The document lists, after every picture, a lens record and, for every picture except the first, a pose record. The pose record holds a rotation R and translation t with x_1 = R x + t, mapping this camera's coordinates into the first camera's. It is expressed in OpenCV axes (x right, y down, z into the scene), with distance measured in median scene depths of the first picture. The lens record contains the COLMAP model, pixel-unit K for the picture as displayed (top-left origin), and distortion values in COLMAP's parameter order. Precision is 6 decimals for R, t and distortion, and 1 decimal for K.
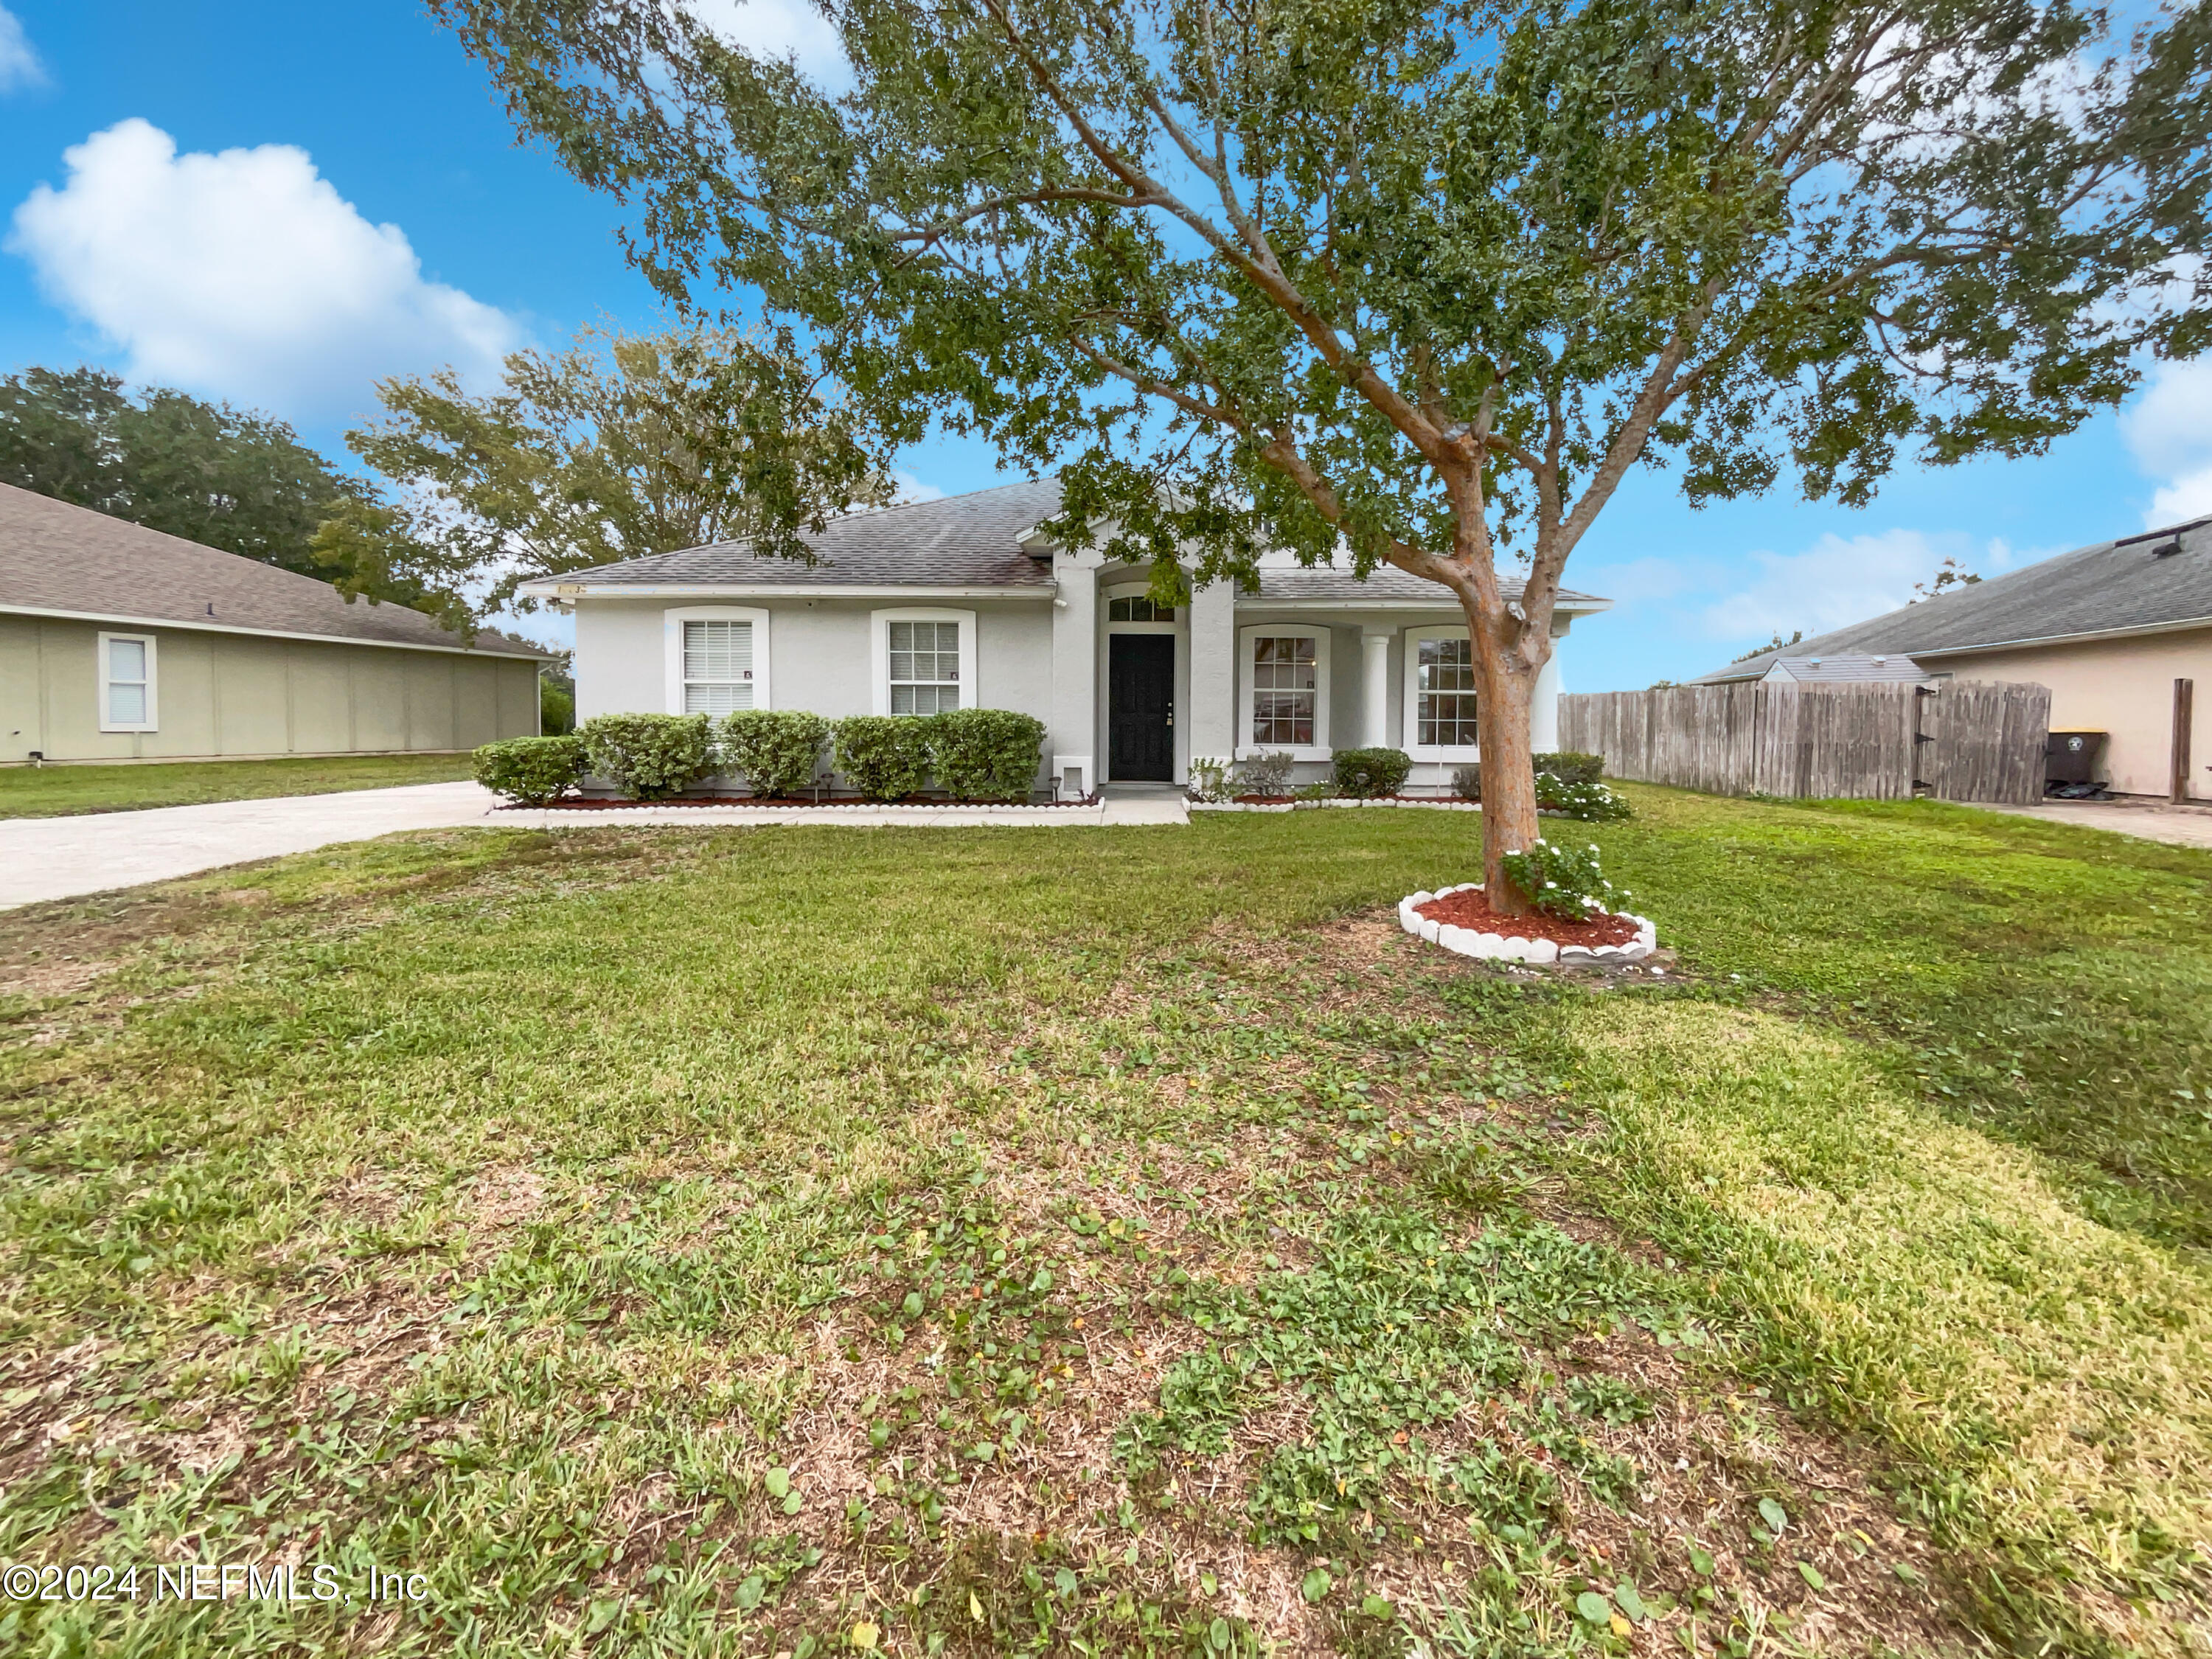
lens RADIAL K [[900.6, 0, 1101.2], [0, 900.6, 831.0], [0, 0, 1]] dist [-0.003676, -0.000315]
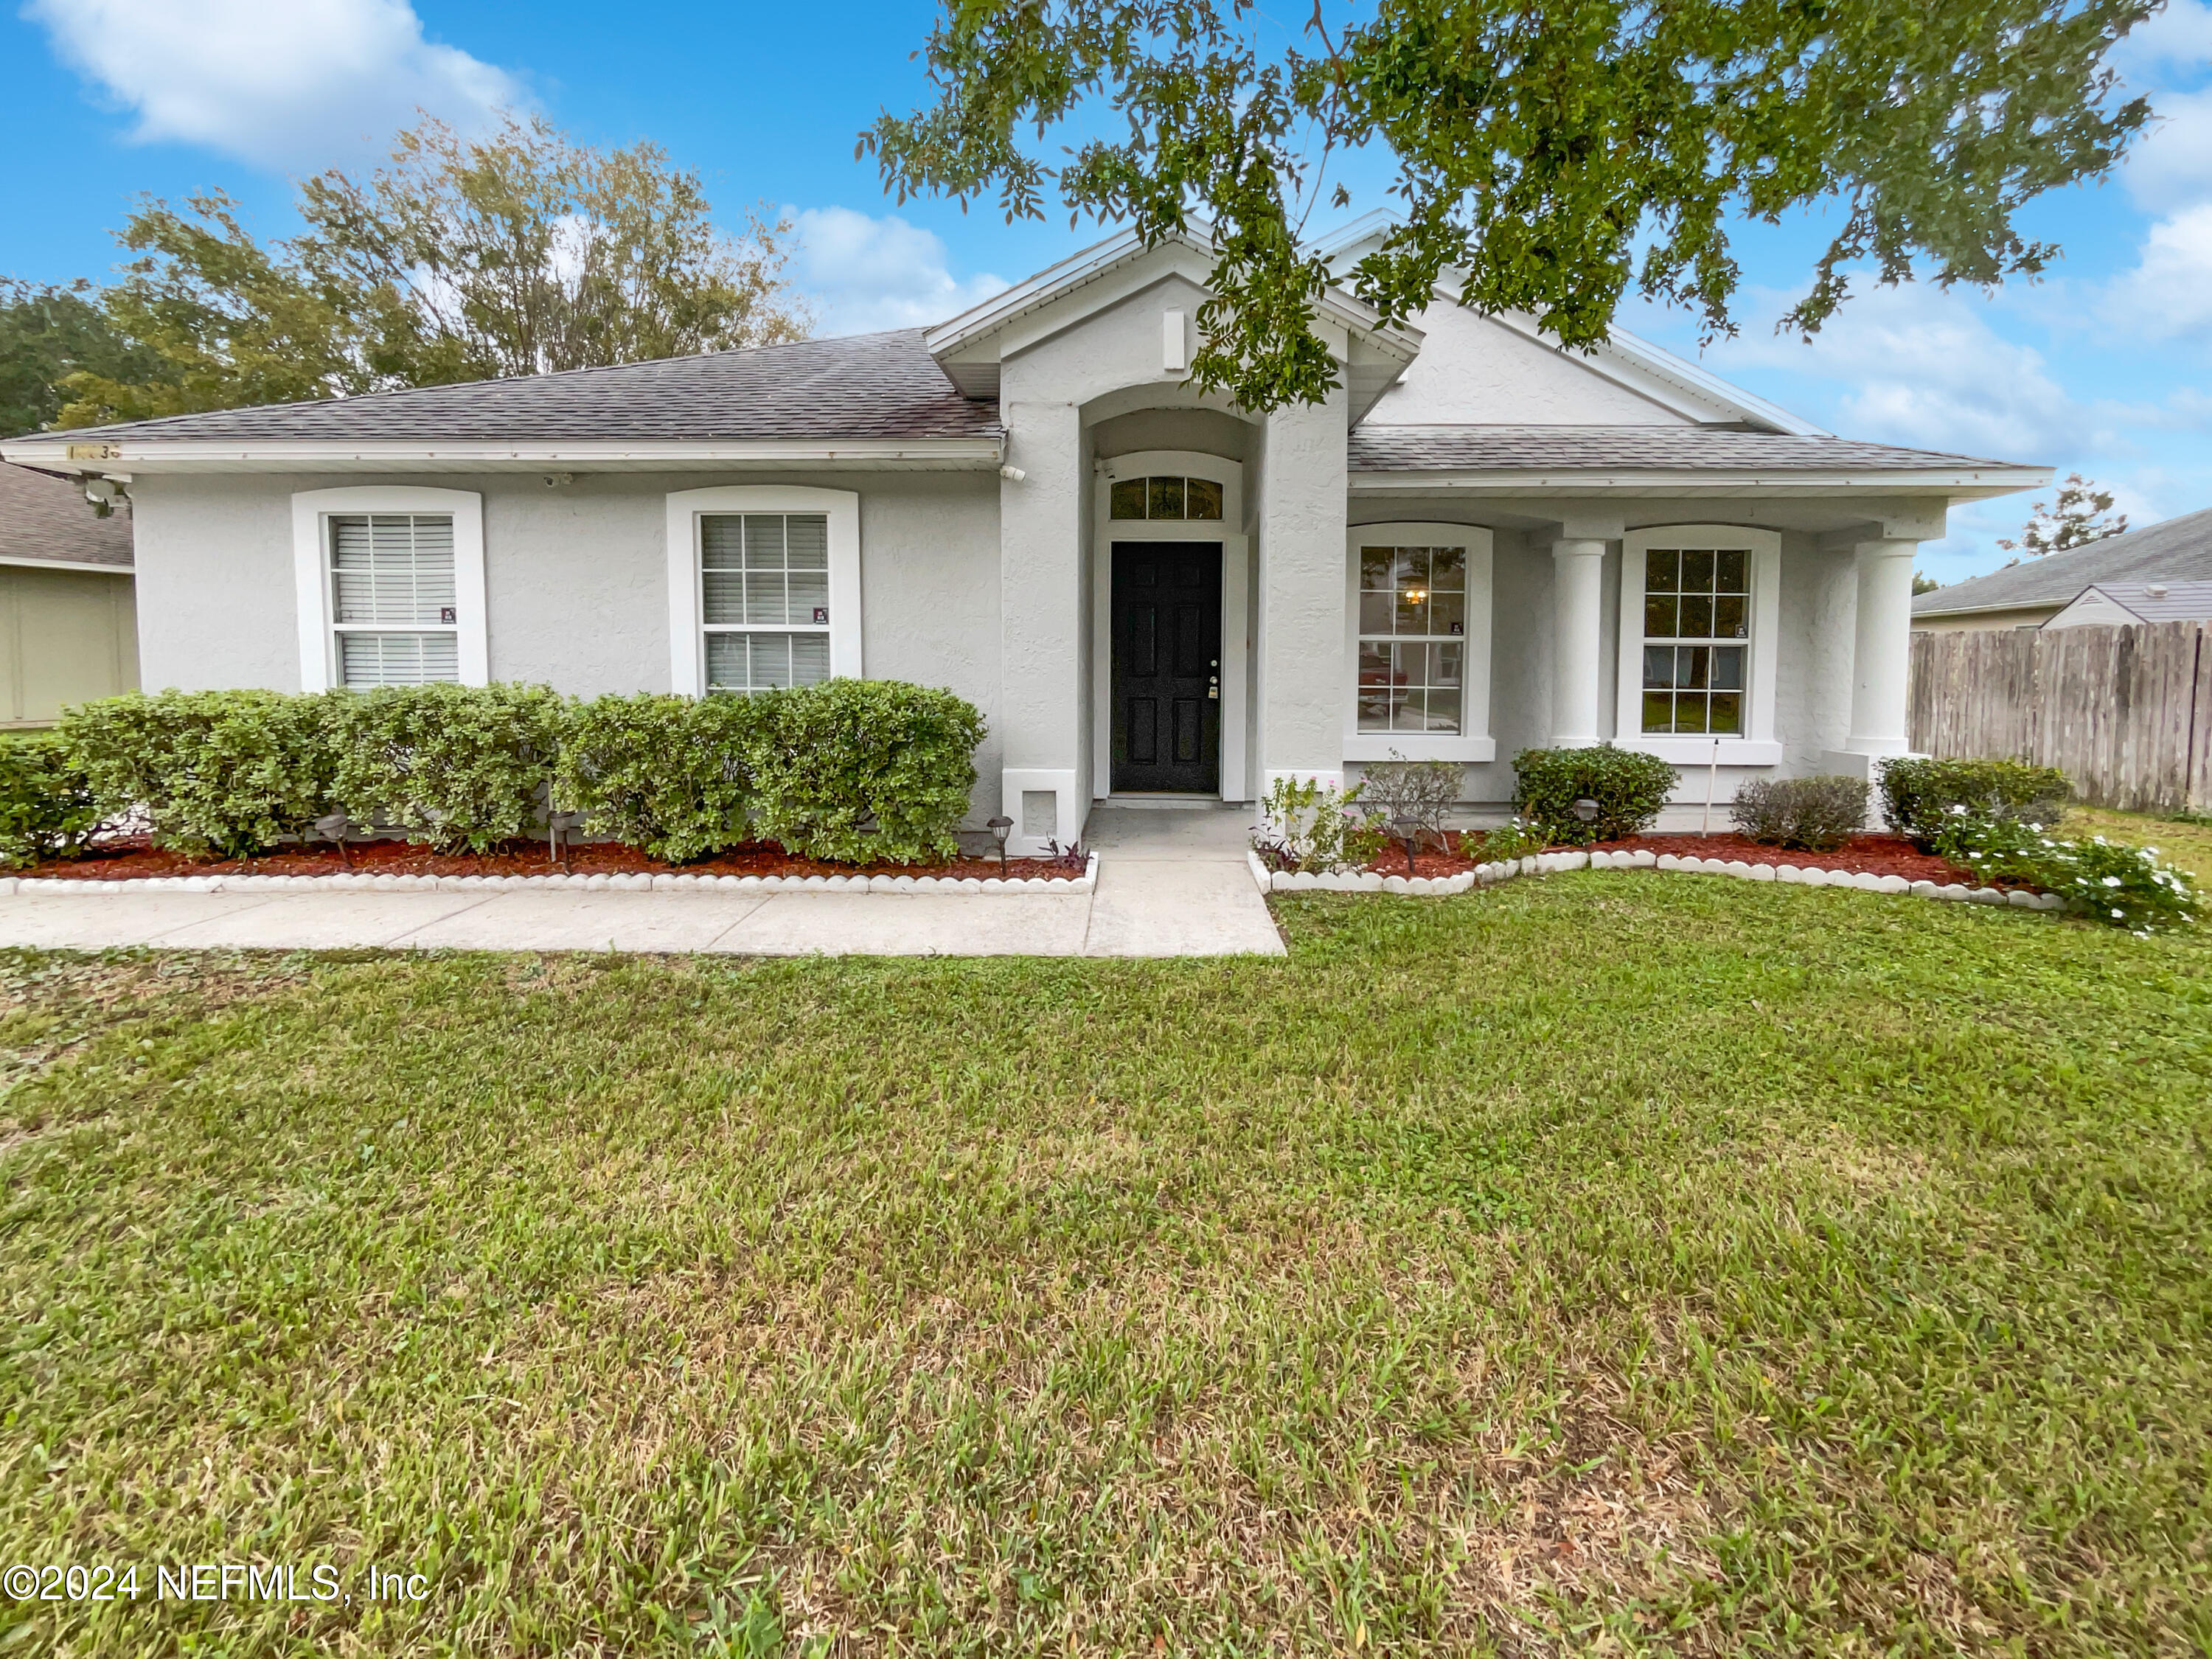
lens RADIAL K [[900.6, 0, 1112.4], [0, 900.6, 830.2], [0, 0, 1]] dist [-0.003676, -0.000315]
pose [[0.999993, -0.003060, -0.001979, 0.011926], [0.003184, 0.997811, 0.066053, -0.079312], [0.001772, -0.066059, 0.997814, 0.455868]]
